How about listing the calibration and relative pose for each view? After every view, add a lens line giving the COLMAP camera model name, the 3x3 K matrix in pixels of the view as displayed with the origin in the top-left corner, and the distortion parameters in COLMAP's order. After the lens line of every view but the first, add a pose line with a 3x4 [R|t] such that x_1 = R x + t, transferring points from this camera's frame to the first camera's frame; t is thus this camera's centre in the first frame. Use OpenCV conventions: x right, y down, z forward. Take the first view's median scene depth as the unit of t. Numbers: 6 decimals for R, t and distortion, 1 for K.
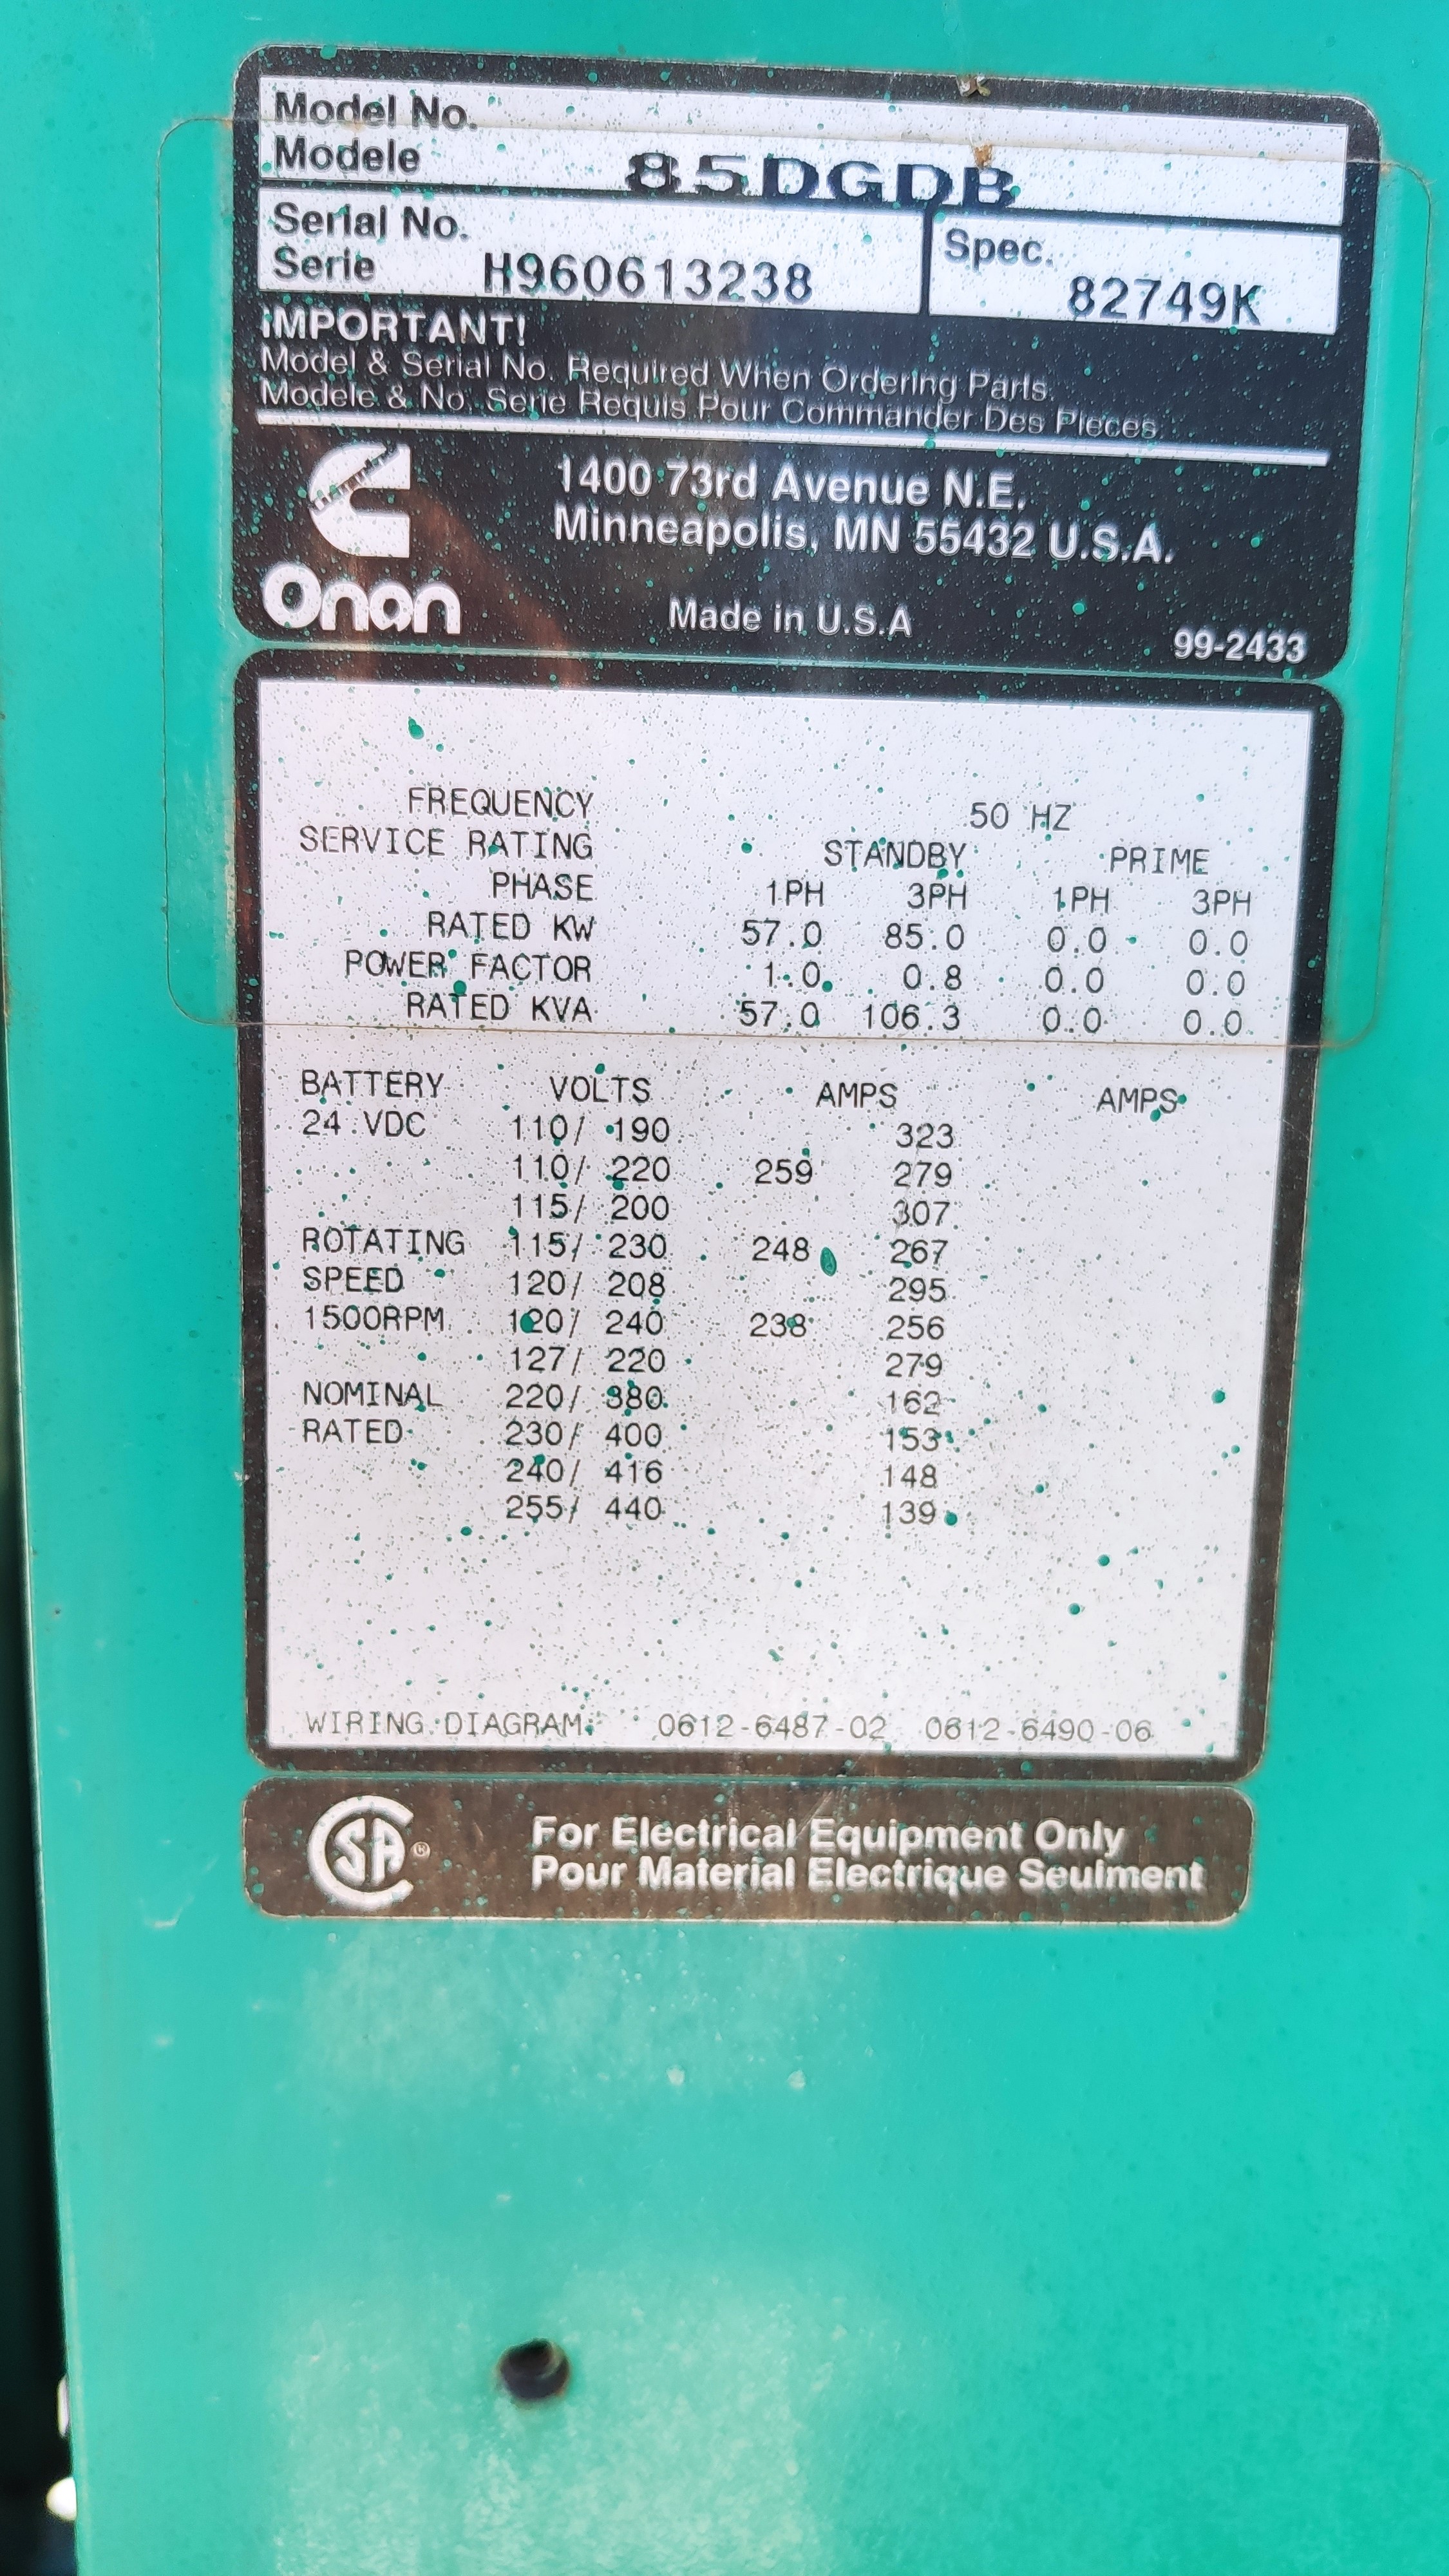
lens RADIAL K [[1955.1, 0, 719.9], [0, 1955.1, 1306.5], [0, 0, 1]] dist [0.024563, -0.050962]
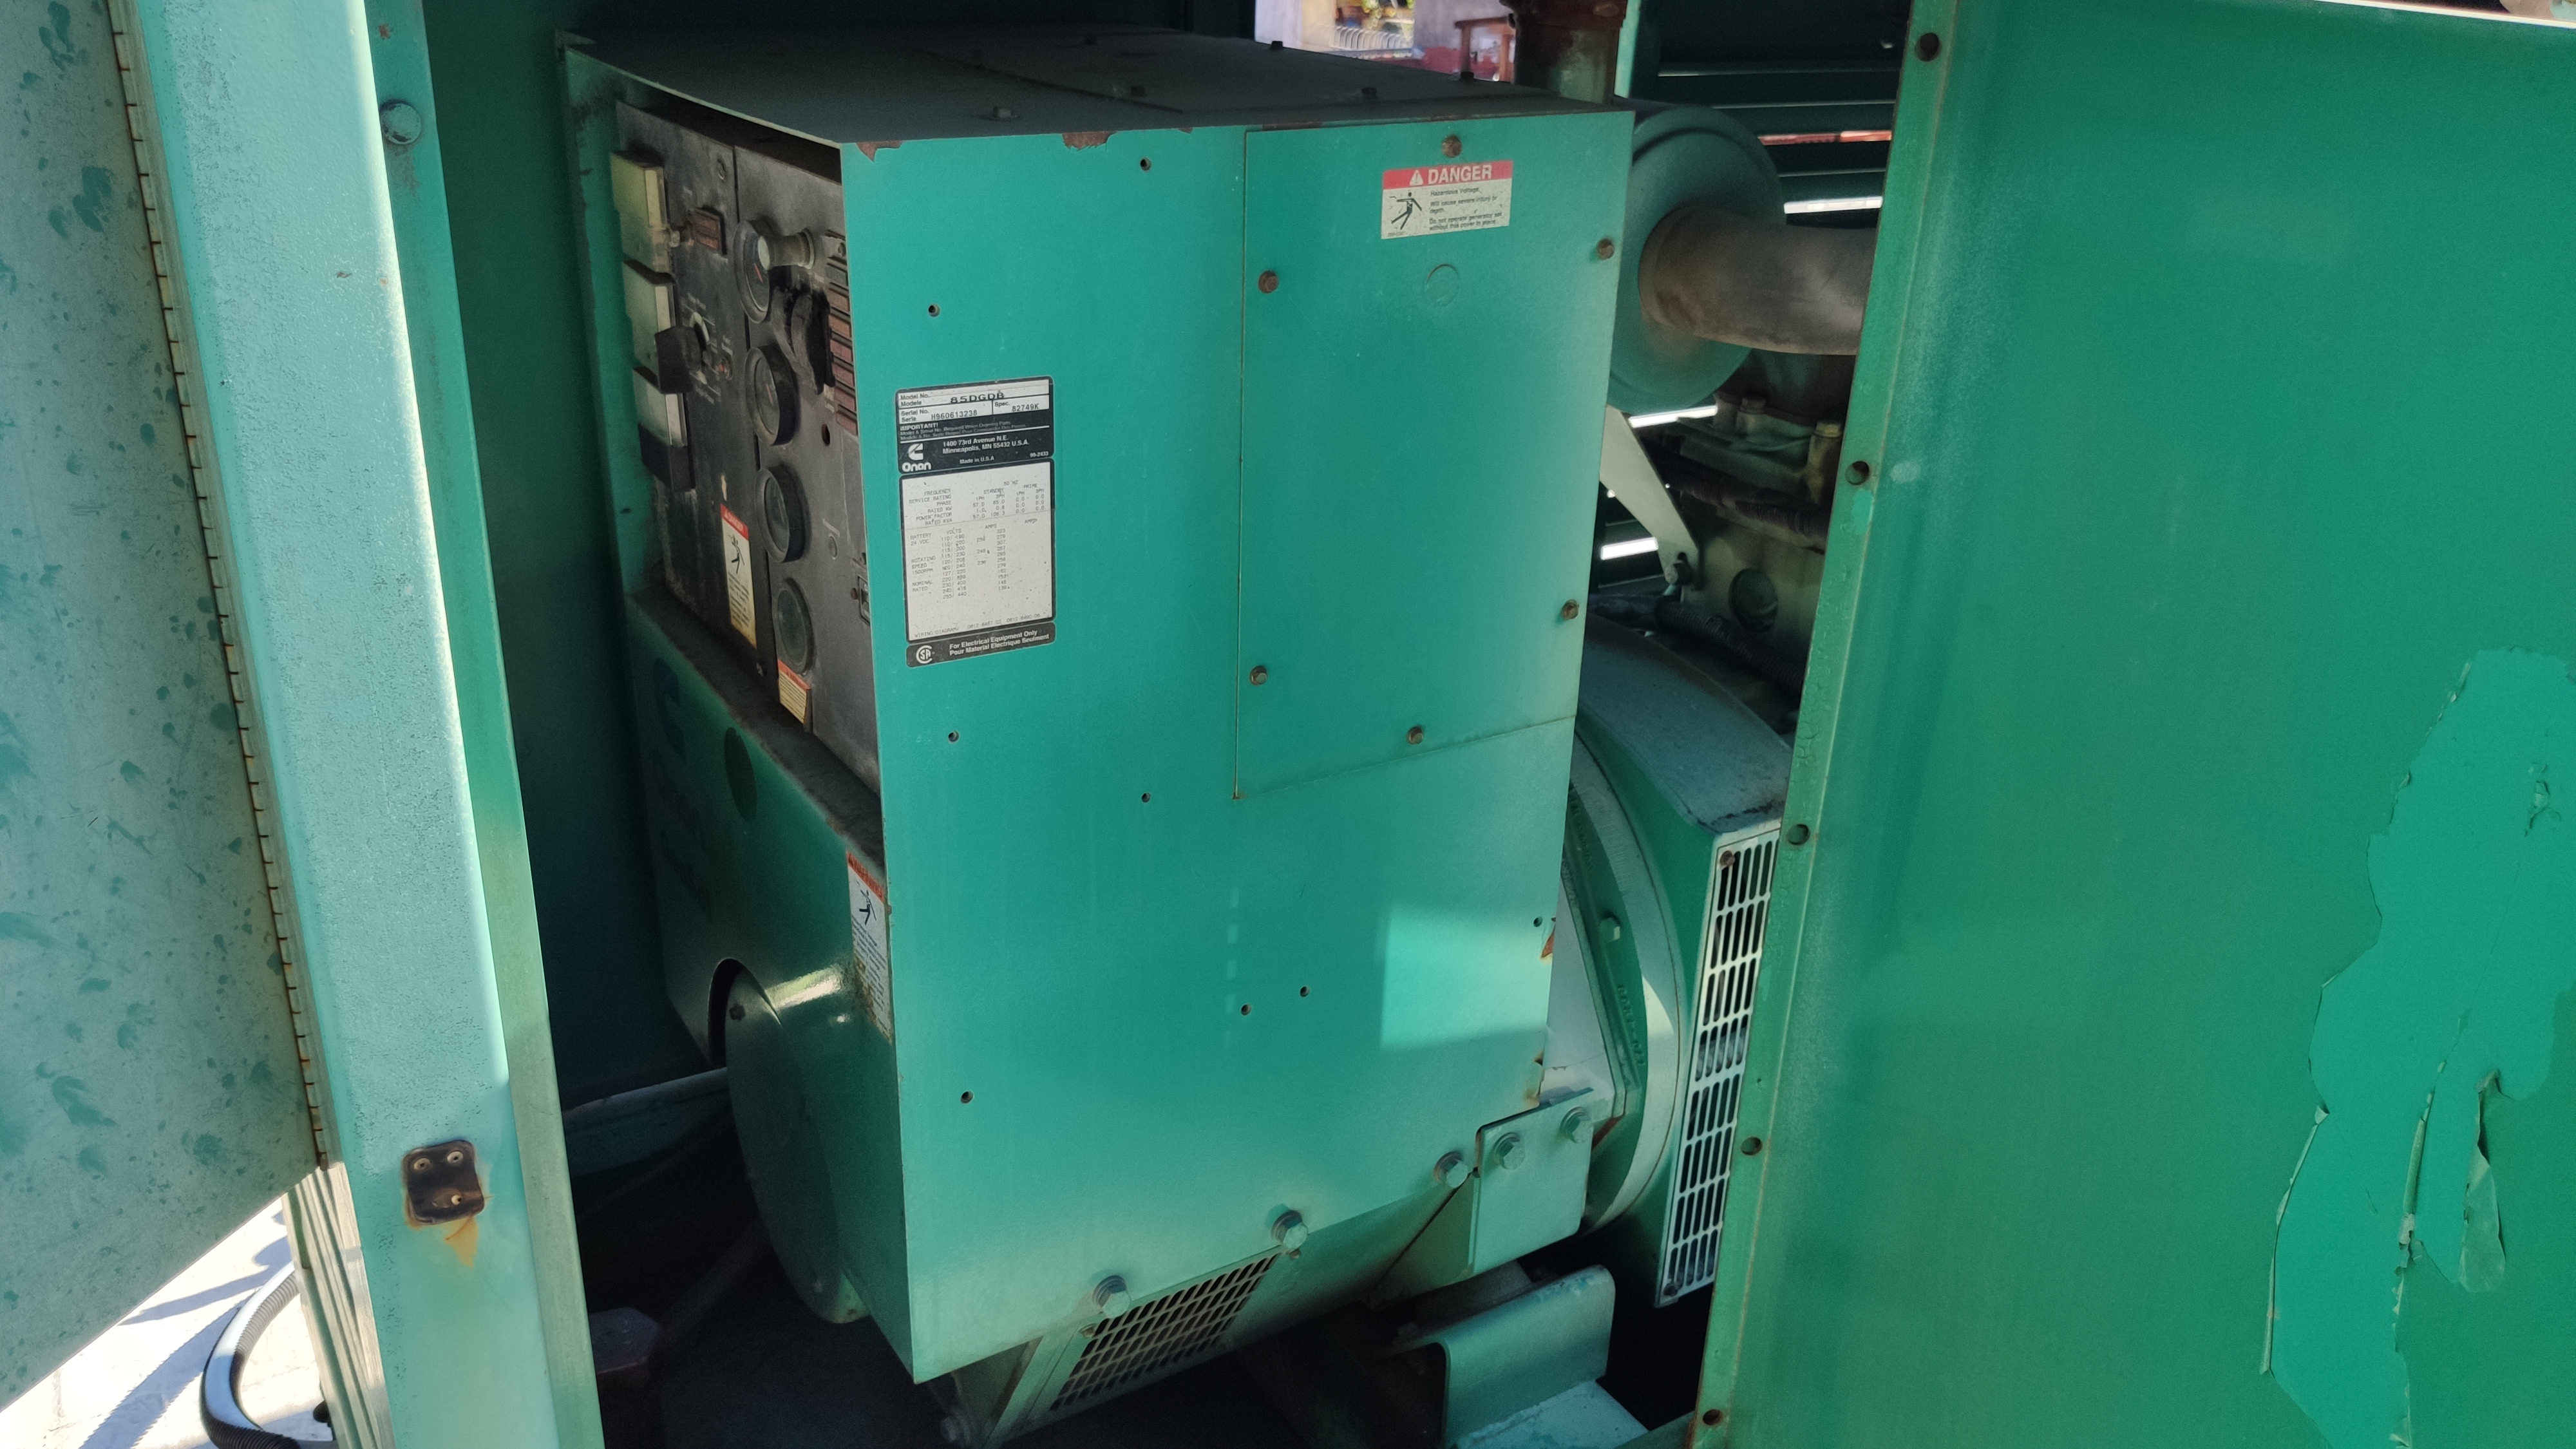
lens RADIAL K [[1955.1, 0, 1290.0], [0, 1955.1, 722.0], [0, 0, 1]] dist [0.024563, -0.050962]
pose [[0.860673, -0.189958, 0.472395, -2.327980], [0.064326, 0.960931, 0.269209, -1.201623], [-0.505078, -0.201314, 0.839267, -5.224646]]
